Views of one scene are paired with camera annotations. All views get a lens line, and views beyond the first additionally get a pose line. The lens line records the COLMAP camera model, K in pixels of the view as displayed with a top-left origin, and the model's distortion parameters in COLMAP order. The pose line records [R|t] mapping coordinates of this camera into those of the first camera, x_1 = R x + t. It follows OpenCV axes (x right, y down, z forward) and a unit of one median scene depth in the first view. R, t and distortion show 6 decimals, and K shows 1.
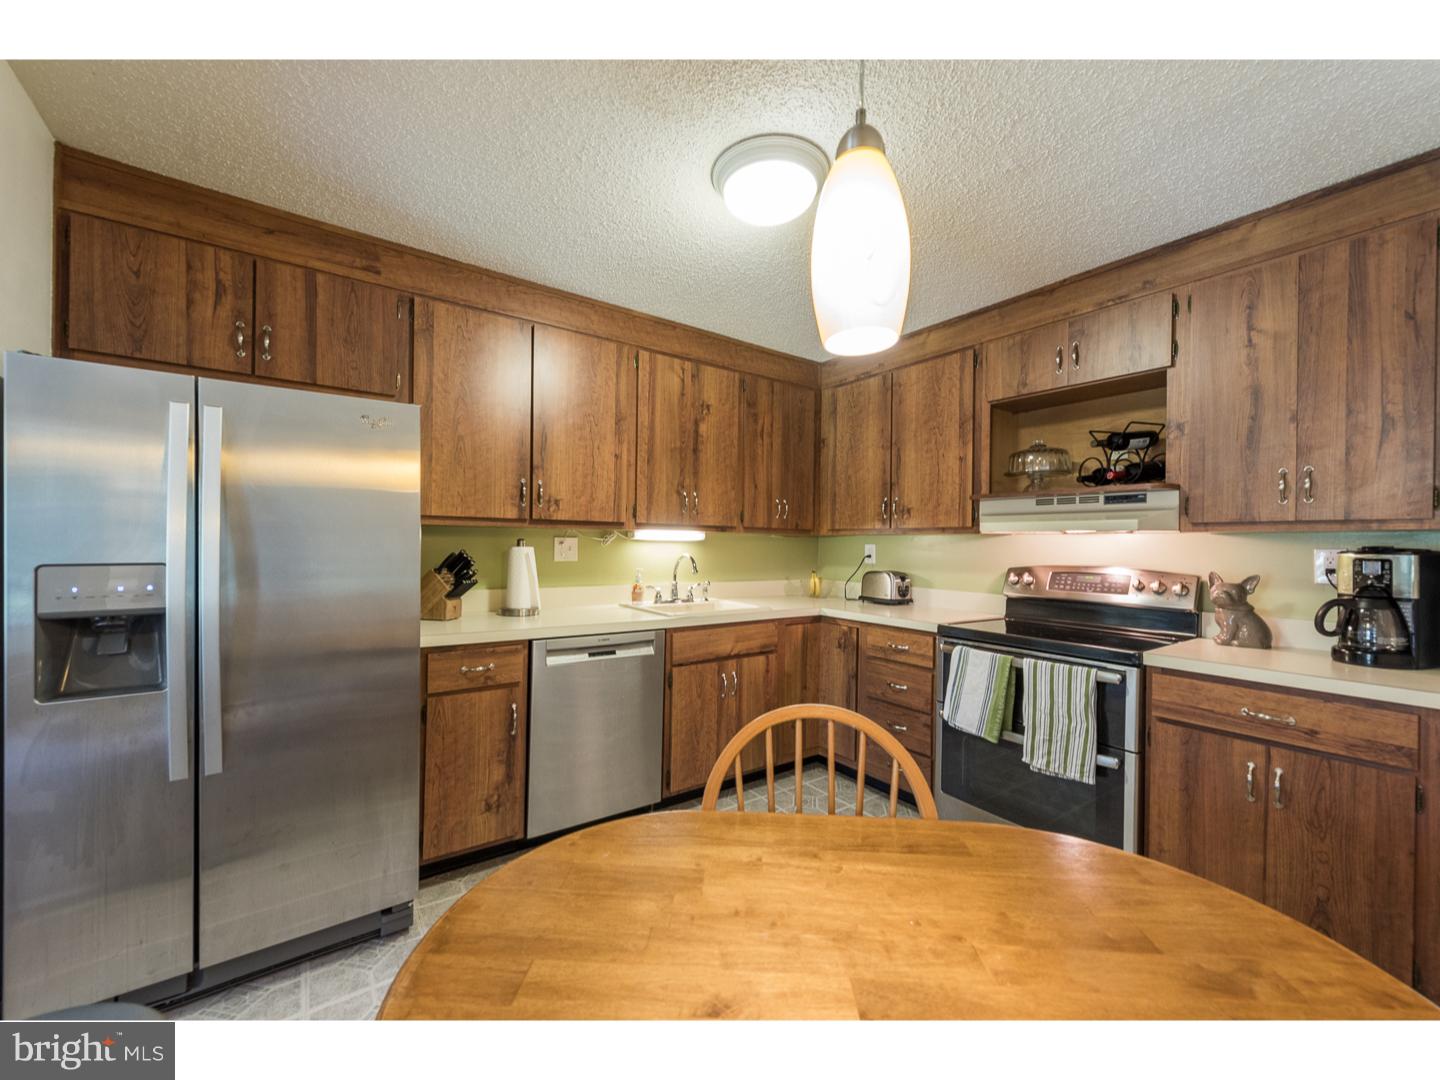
lens RADIAL K [[565.0, 0, 722.3], [0, 565.0, 544.1], [0, 0, 1]] dist [0.018216, -0.006464]
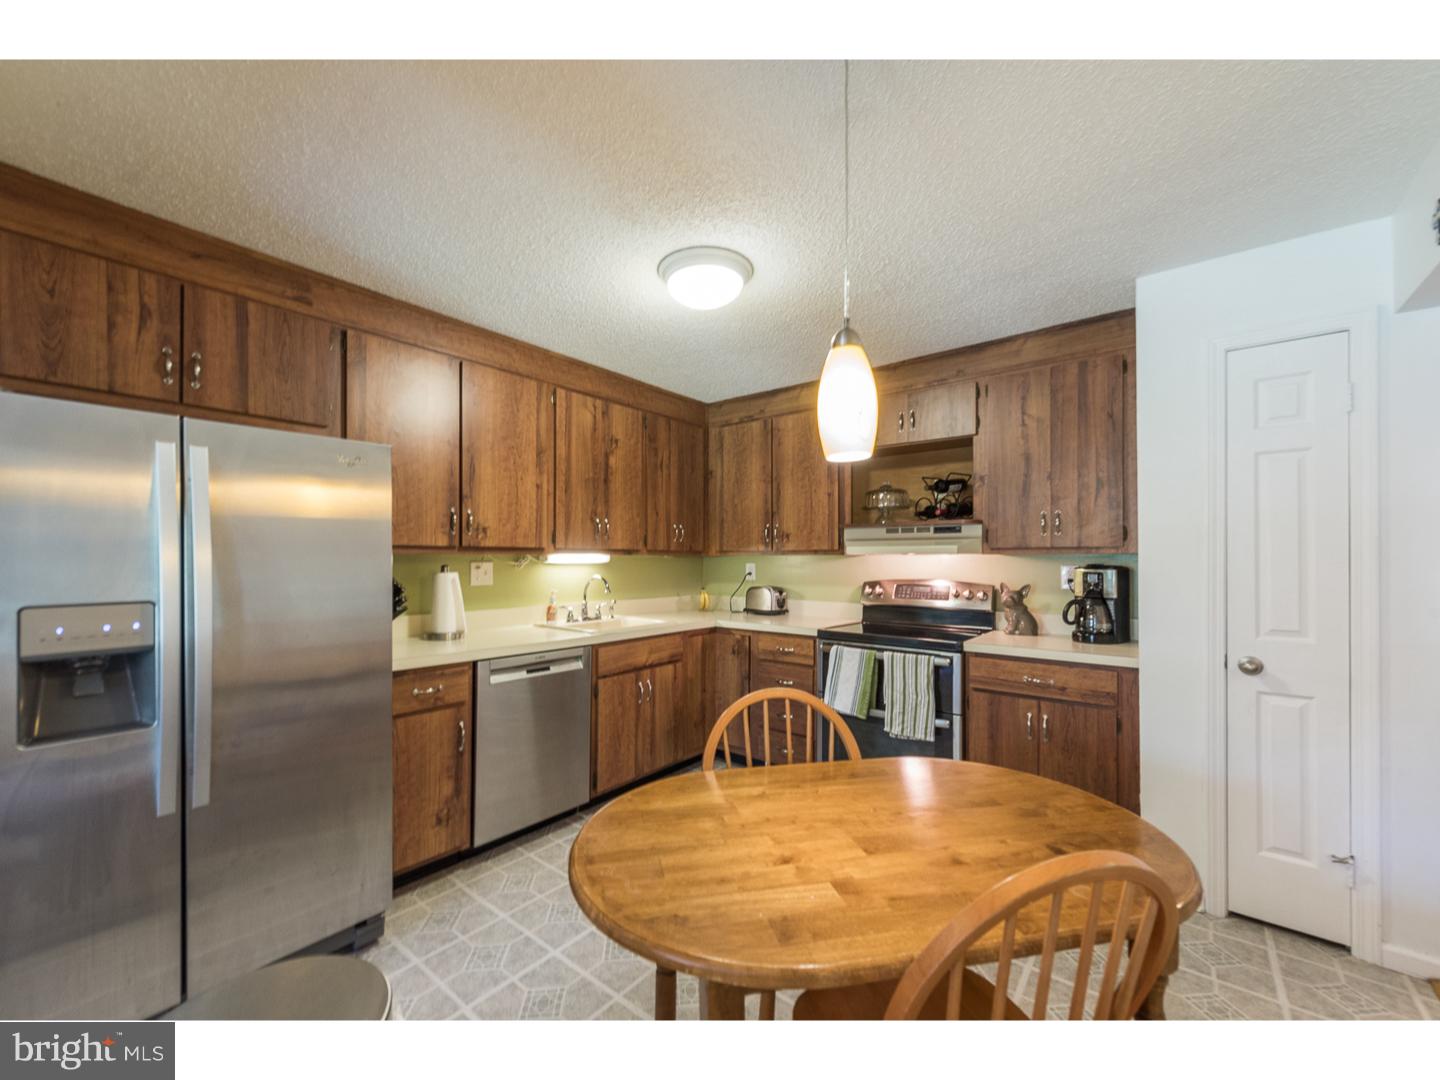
lens RADIAL K [[567.6, 0, 717.4], [0, 567.6, 555.6], [0, 0, 1]] dist [0.021739, -0.008134]
pose [[0.964128, -0.010338, 0.265238, -0.180423], [0.011579, 0.999928, -0.003117, -0.020704], [-0.265186, 0.006077, 0.964178, -0.159201]]
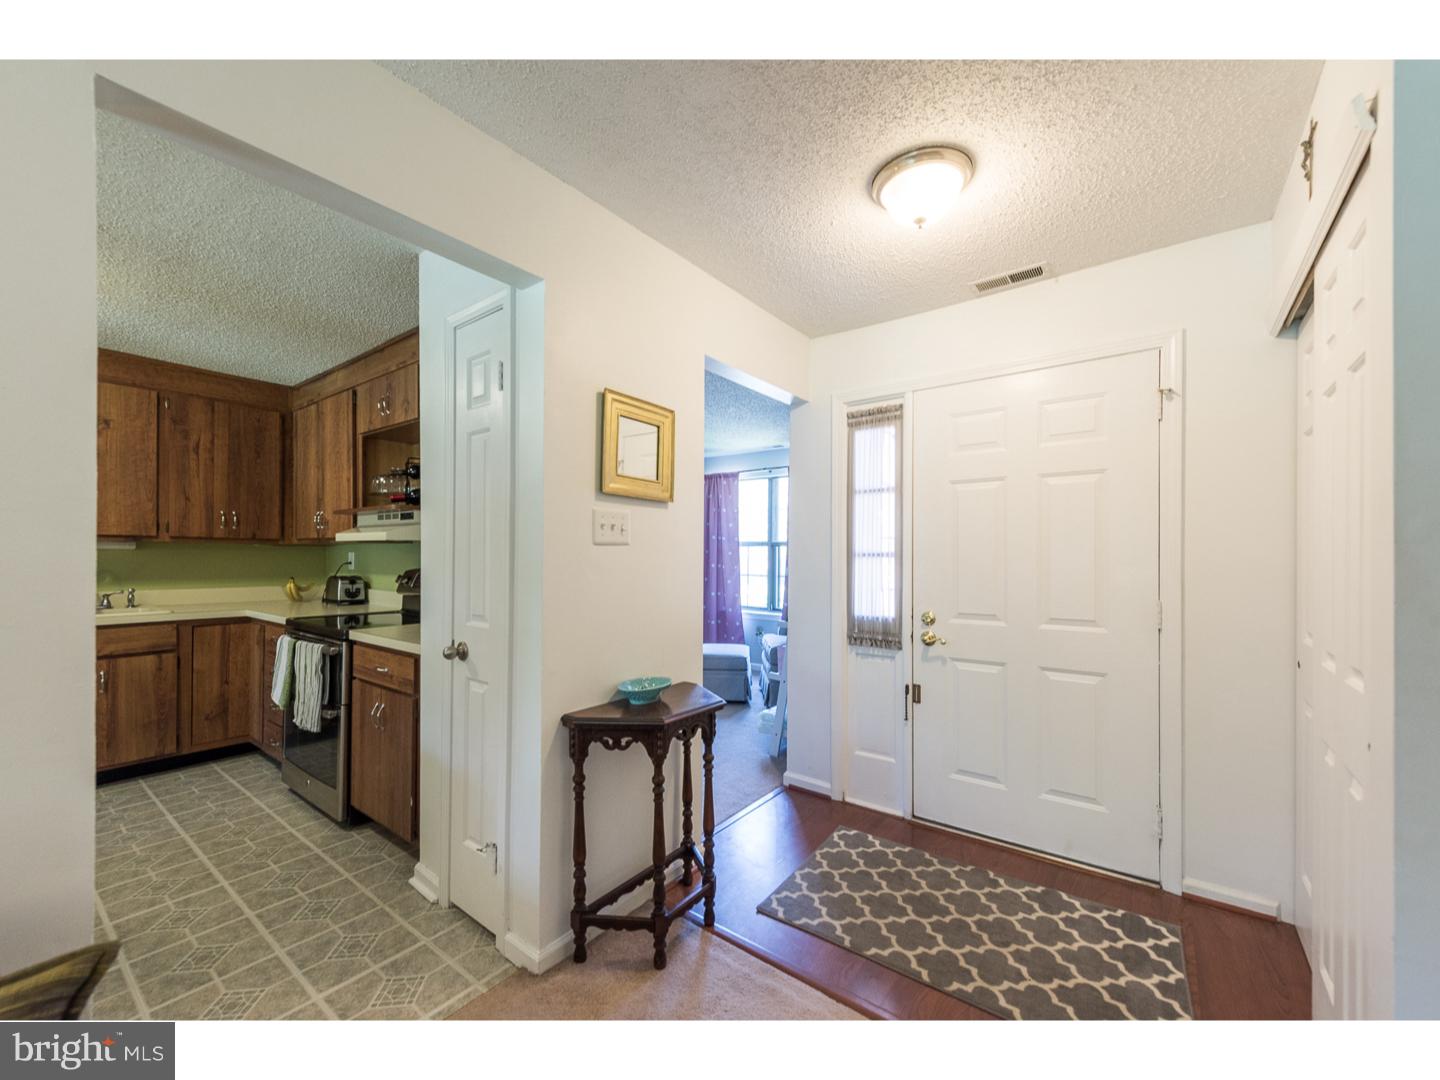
lens RADIAL K [[567.6, 0, 717.4], [0, 567.6, 555.6], [0, 0, 1]] dist [0.021739, -0.008134]
pose [[0.958426, -0.007715, 0.285238, 1.037583], [0.006908, 0.999969, 0.003834, 0.012289], [-0.285258, -0.001704, 0.958449, -0.478090]]
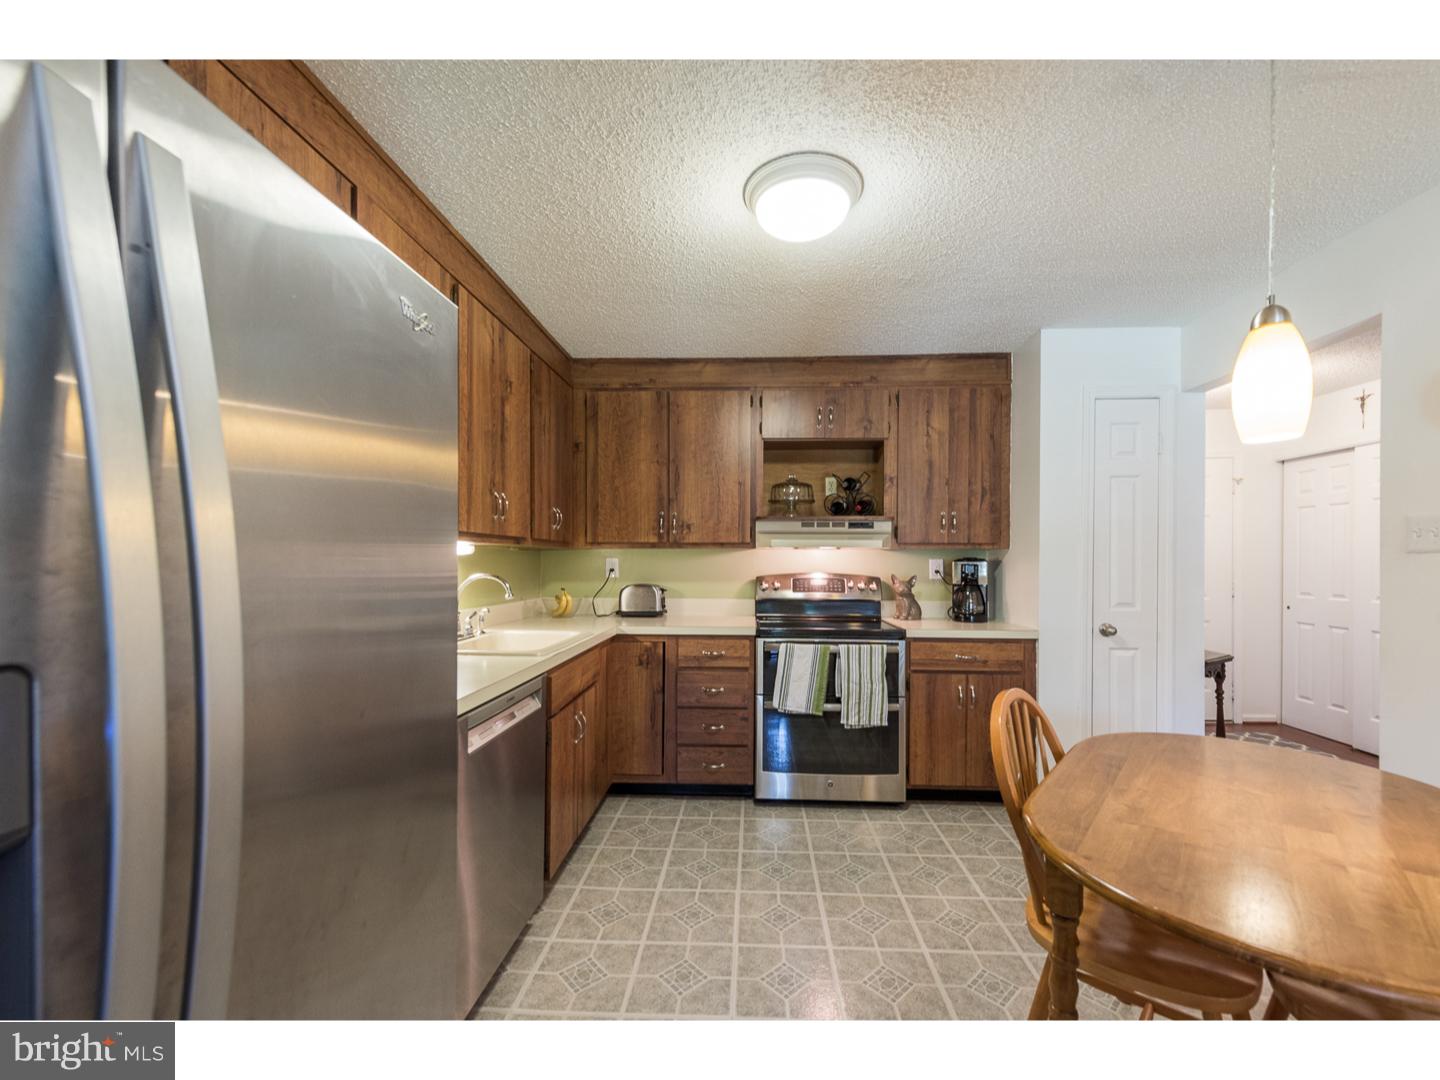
lens RADIAL K [[568.1, 0, 732.3], [0, 568.1, 562.2], [0, 0, 1]] dist [0.013166, -0.000080]
pose [[0.622648, -0.013949, 0.782377, -0.624684], [0.004643, 0.999889, 0.014132, -0.008694], [-0.782488, -0.005167, 0.622644, 0.371060]]
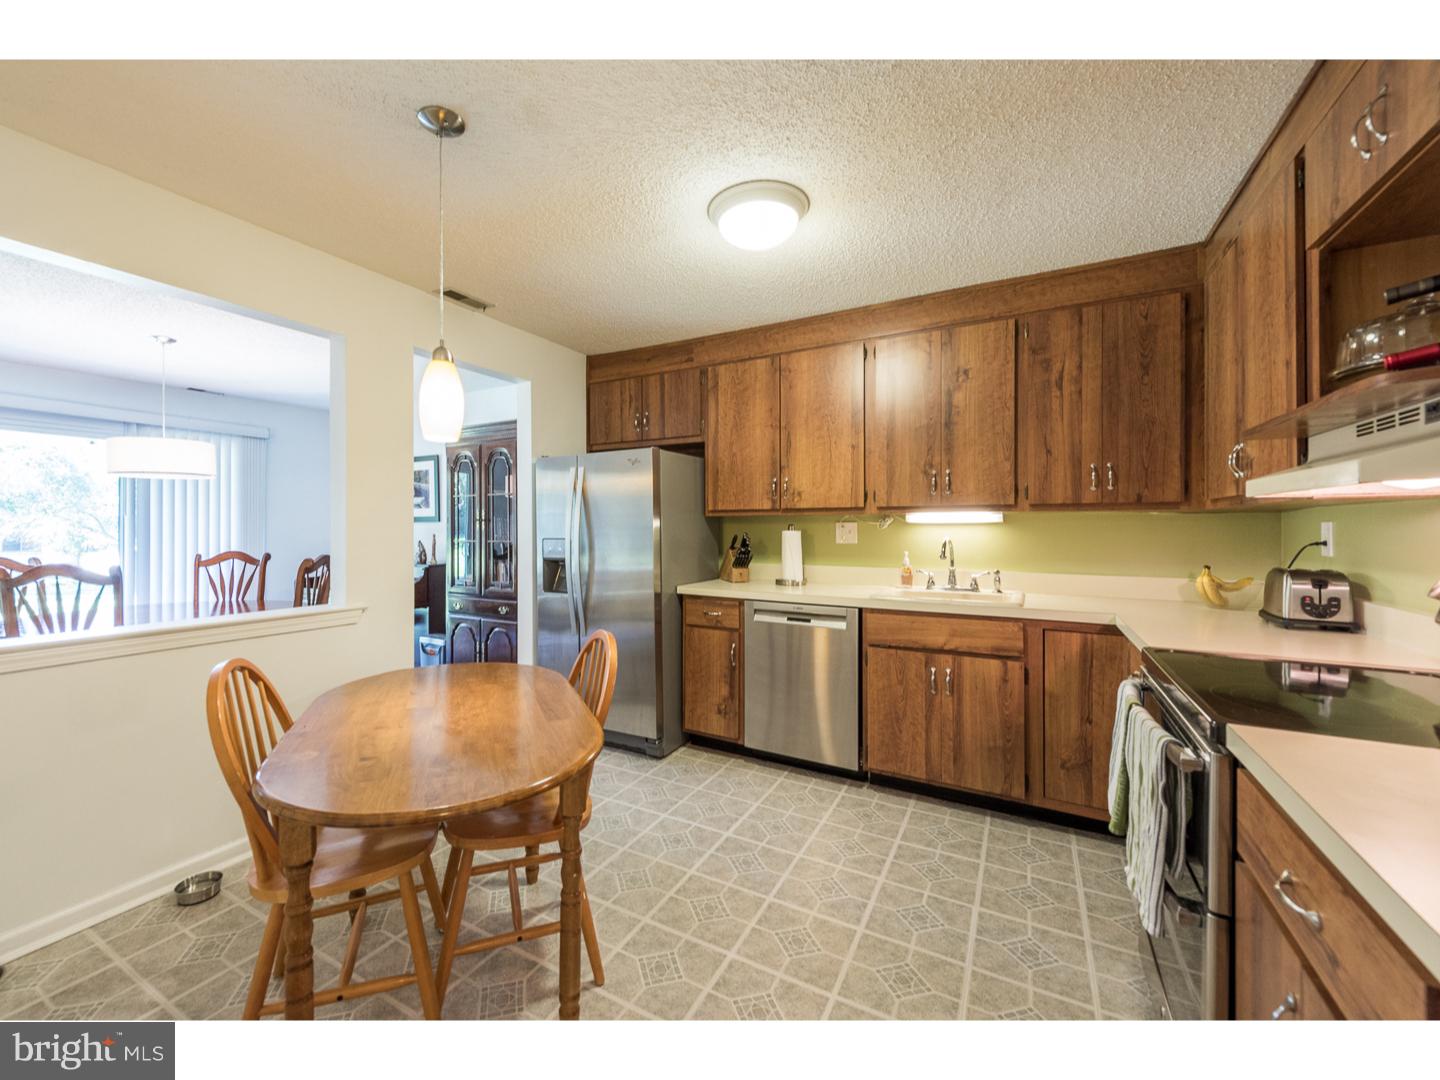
lens RADIAL K [[603.1, 0, 681.4], [0, 603.1, 526.9], [0, 0, 1]] dist [0.010998, -0.000641]
pose [[0.398277, -0.014072, -0.917157, 0.916330], [0.006985, 0.999900, -0.012308, 0.013165], [0.917238, -0.001504, 0.398336, 0.288722]]
